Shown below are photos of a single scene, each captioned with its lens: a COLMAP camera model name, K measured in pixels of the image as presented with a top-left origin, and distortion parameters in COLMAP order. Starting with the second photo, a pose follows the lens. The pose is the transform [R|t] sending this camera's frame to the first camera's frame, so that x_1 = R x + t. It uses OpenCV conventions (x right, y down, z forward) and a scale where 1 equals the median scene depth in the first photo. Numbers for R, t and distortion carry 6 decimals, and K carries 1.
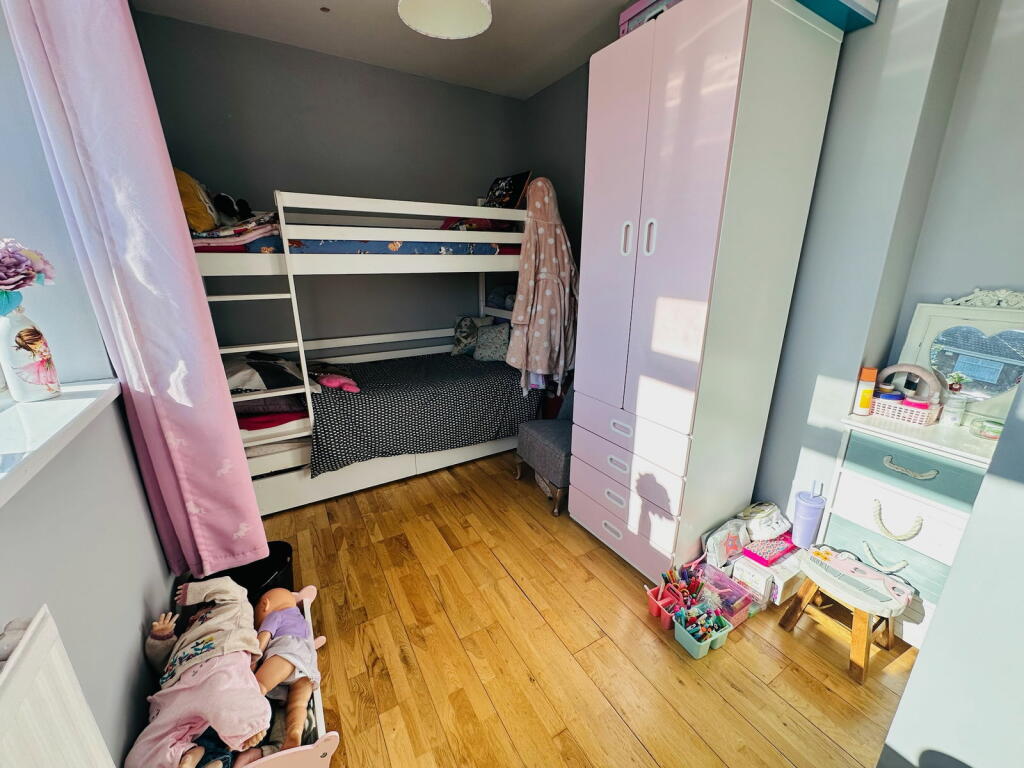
lens RADIAL K [[408.8, 0, 512.0], [0, 408.8, 384.0], [0, 0, 1]] dist [-0.004110, -0.000255]
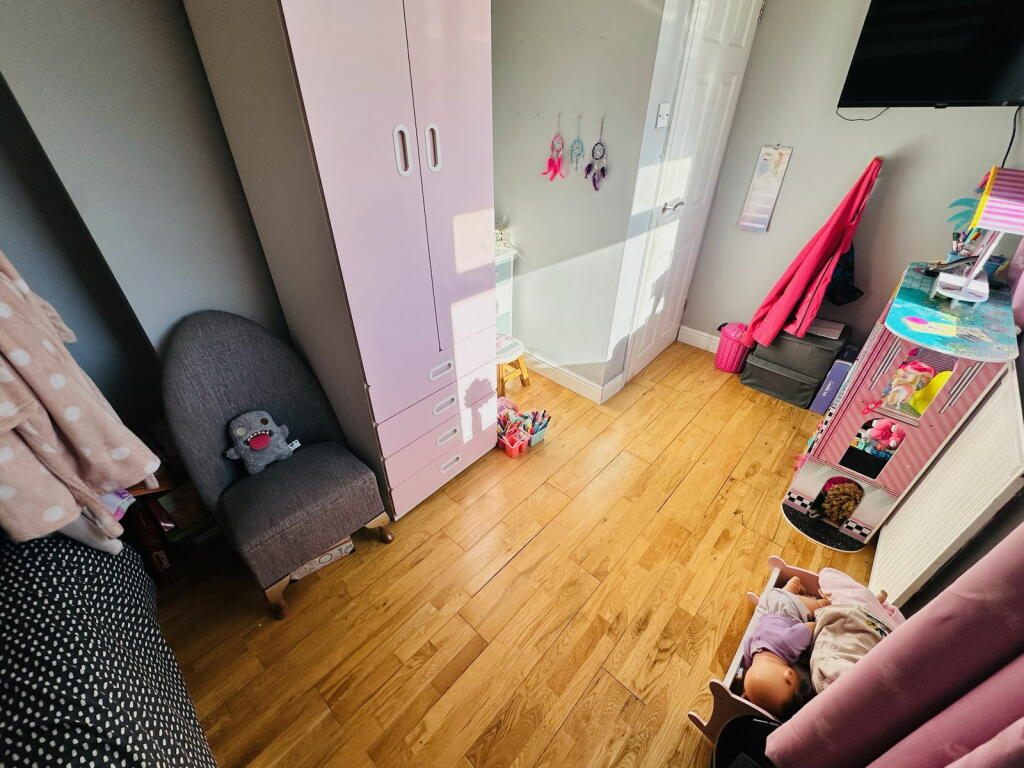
lens RADIAL K [[433.5, 0, 517.7], [0, 433.5, 378.5], [0, 0, 1]] dist [-0.003255, -0.000273]
pose [[-0.304212, -0.532568, 0.789827, -0.611109], [0.257887, 0.752121, 0.606472, -0.458313], [-0.917033, 0.388182, -0.091462, 1.013788]]
